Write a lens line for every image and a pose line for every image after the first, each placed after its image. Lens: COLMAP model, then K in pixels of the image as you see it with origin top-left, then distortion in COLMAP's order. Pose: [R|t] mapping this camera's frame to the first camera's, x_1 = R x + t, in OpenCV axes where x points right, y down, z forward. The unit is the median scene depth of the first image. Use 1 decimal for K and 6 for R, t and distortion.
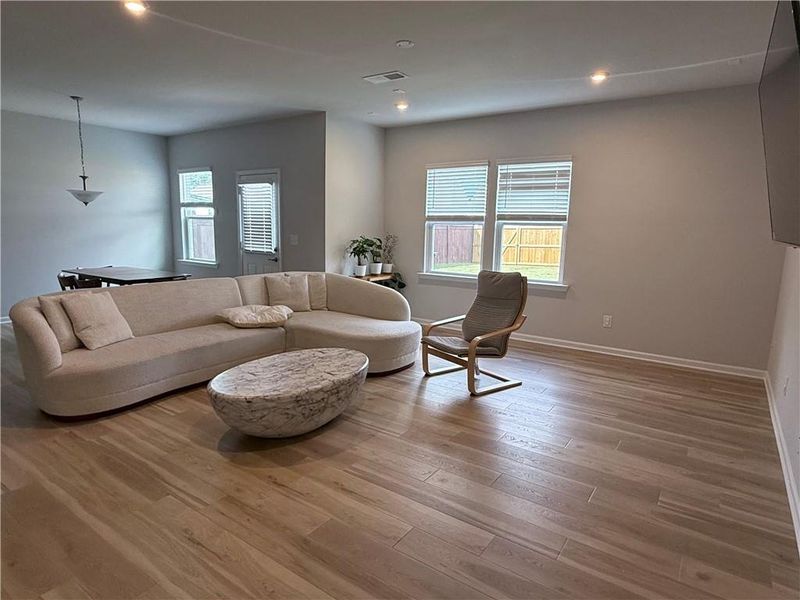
lens RADIAL K [[469.9, 0, 400.0], [0, 469.9, 300.0], [0, 0, 1]] dist [-0.000092, -0.000221]
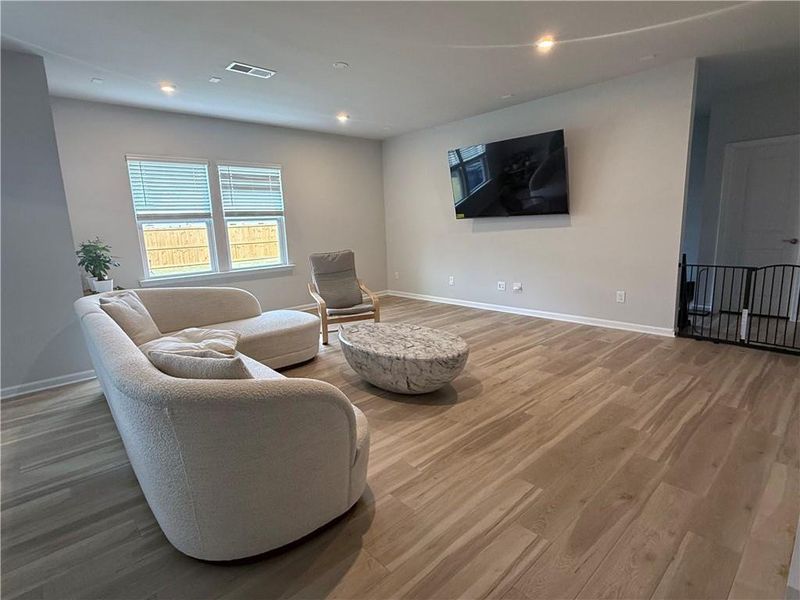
lens RADIAL K [[415.5, 0, 400.0], [0, 415.5, 300.0], [0, 0, 1]] dist [0.000999, 0.000242]
pose [[0.213678, -0.207411, 0.954632, -0.692853], [0.198145, 0.966091, 0.165550, -0.066616], [-0.956598, 0.153781, 0.247530, 0.425772]]
